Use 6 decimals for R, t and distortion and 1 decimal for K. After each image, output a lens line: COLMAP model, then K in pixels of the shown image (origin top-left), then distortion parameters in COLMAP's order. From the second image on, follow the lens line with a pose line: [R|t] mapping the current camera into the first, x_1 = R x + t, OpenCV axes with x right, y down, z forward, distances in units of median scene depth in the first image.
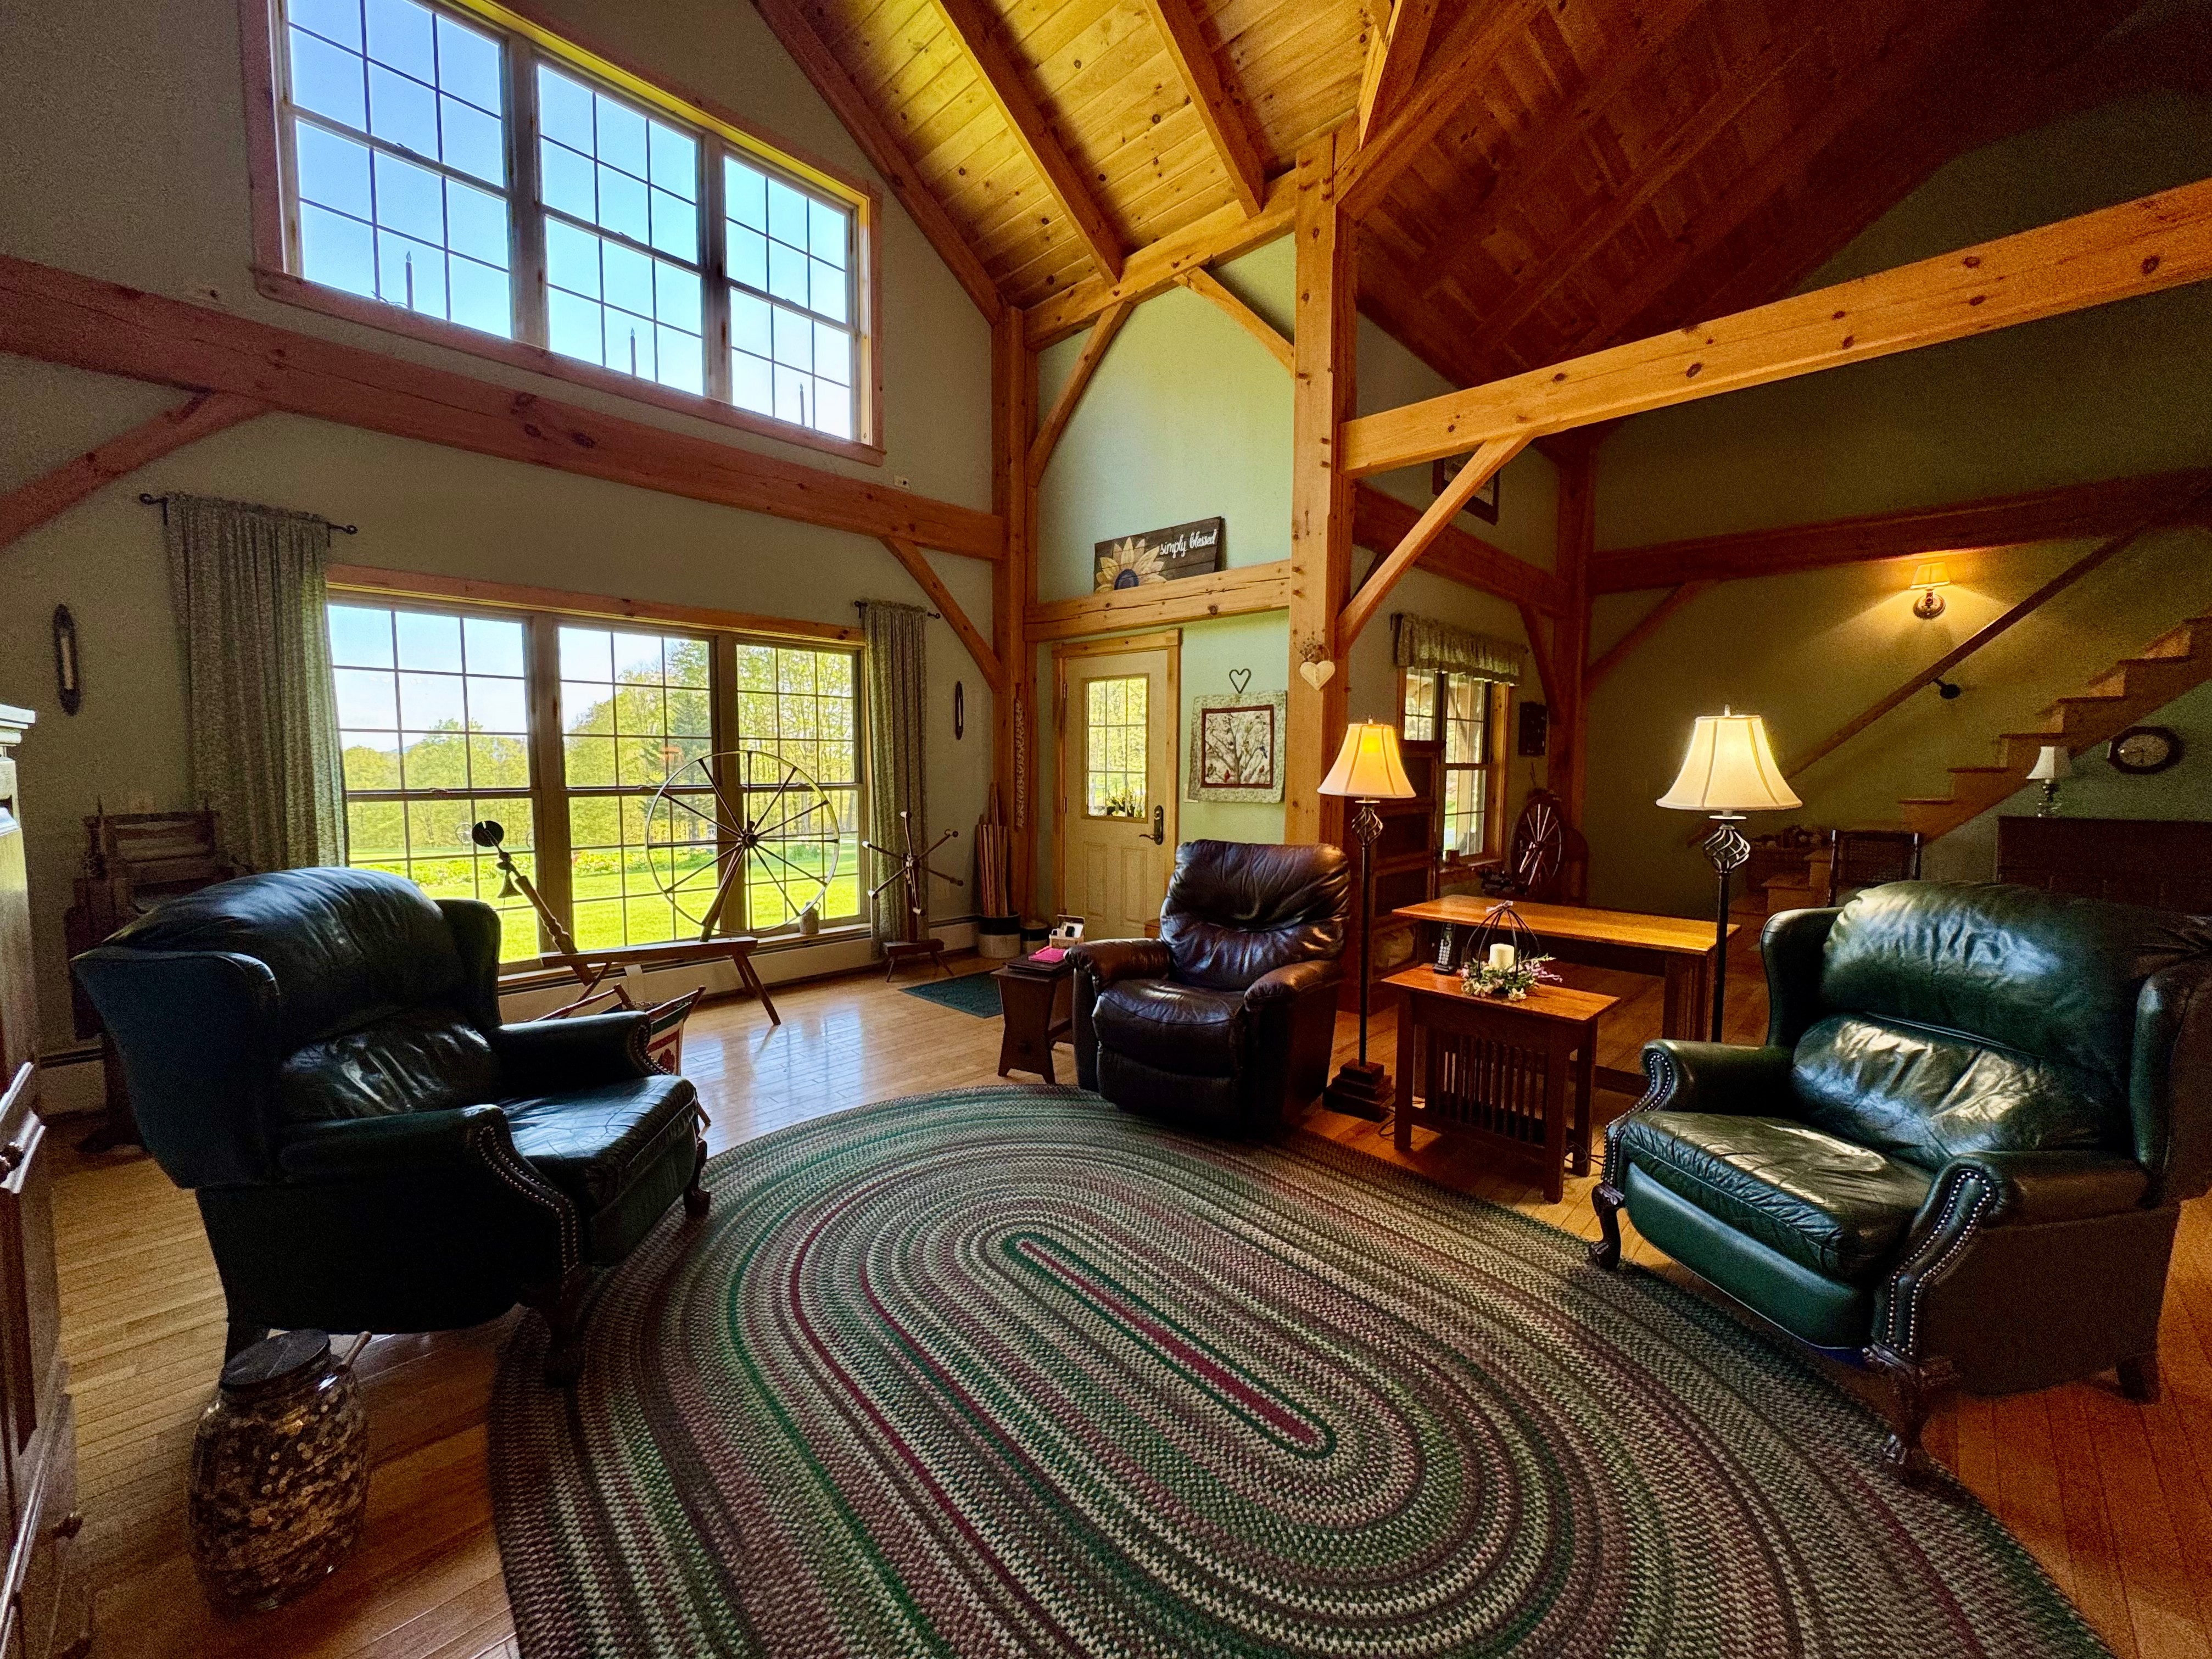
lens RADIAL K [[878.7, 0, 1104.5], [0, 878.7, 836.1], [0, 0, 1]] dist [-0.004275, 0.000675]
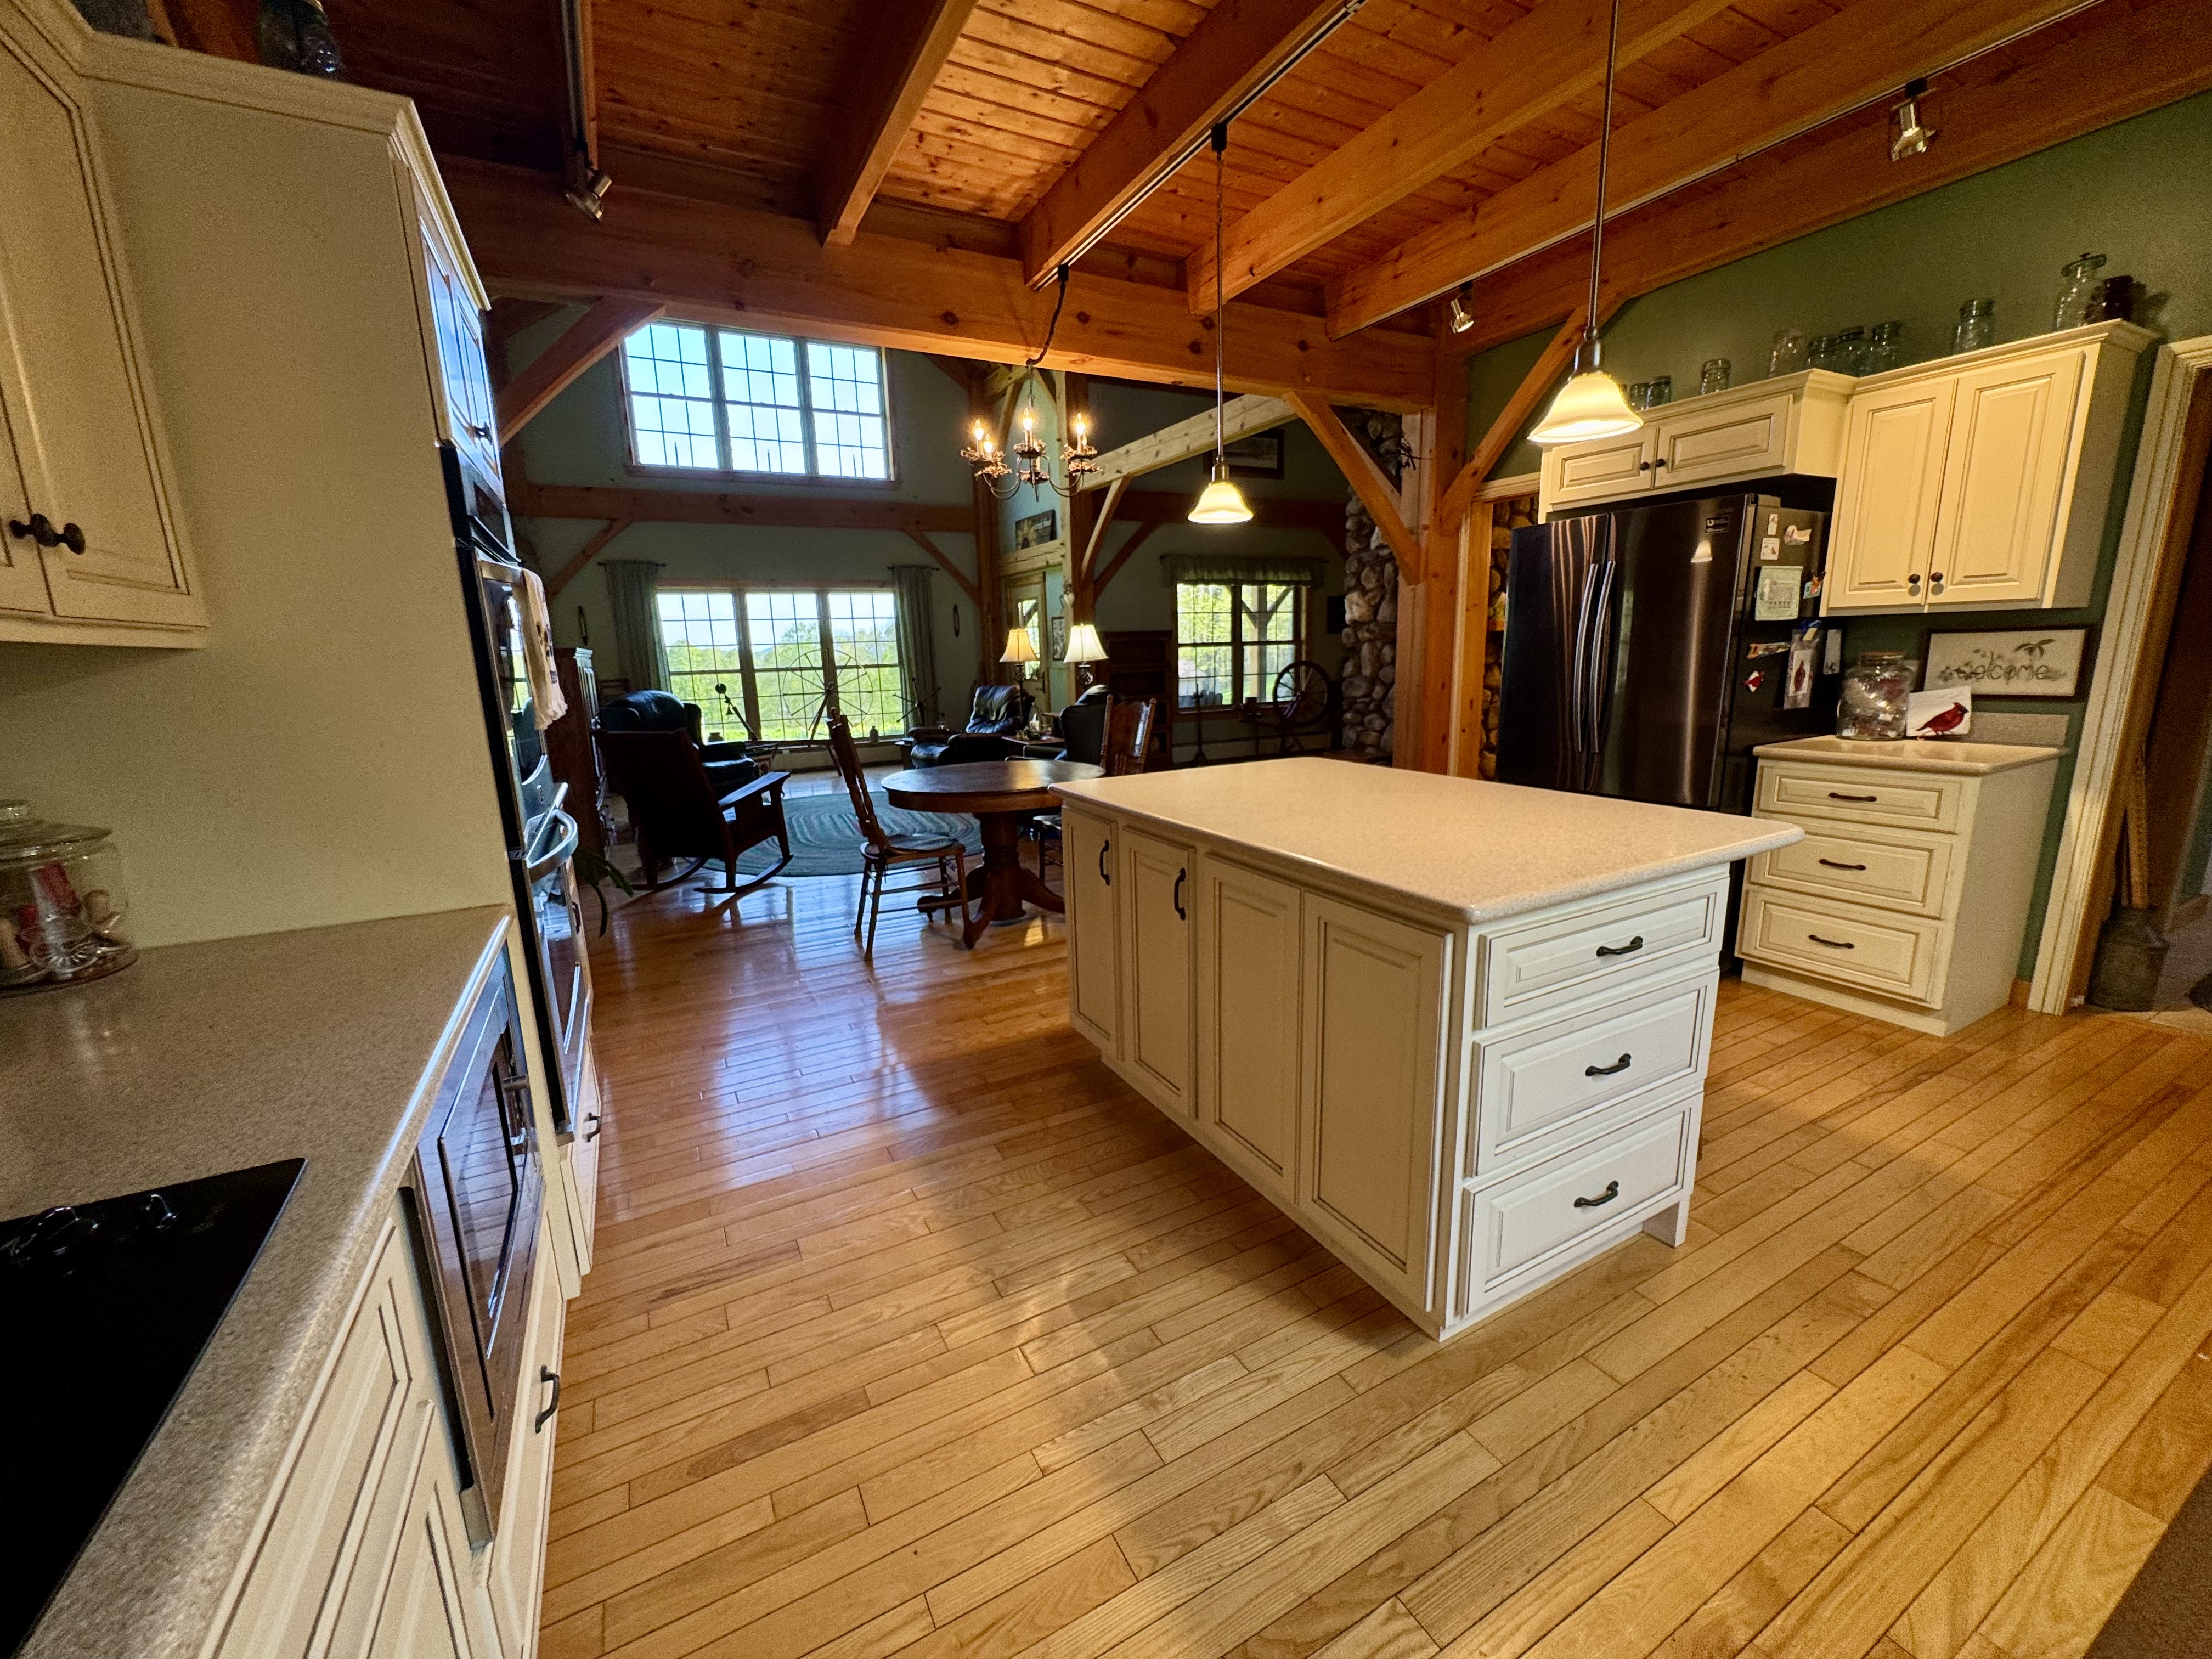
lens RADIAL K [[878.7, 0, 1107.5], [0, 878.7, 827.2], [0, 0, 1]] dist [-0.004275, 0.000675]
pose [[0.952393, 0.027520, -0.303628, 0.933918], [0.009056, 0.992925, 0.118401, 0.089315], [0.304738, -0.115514, 0.945405, -0.883946]]
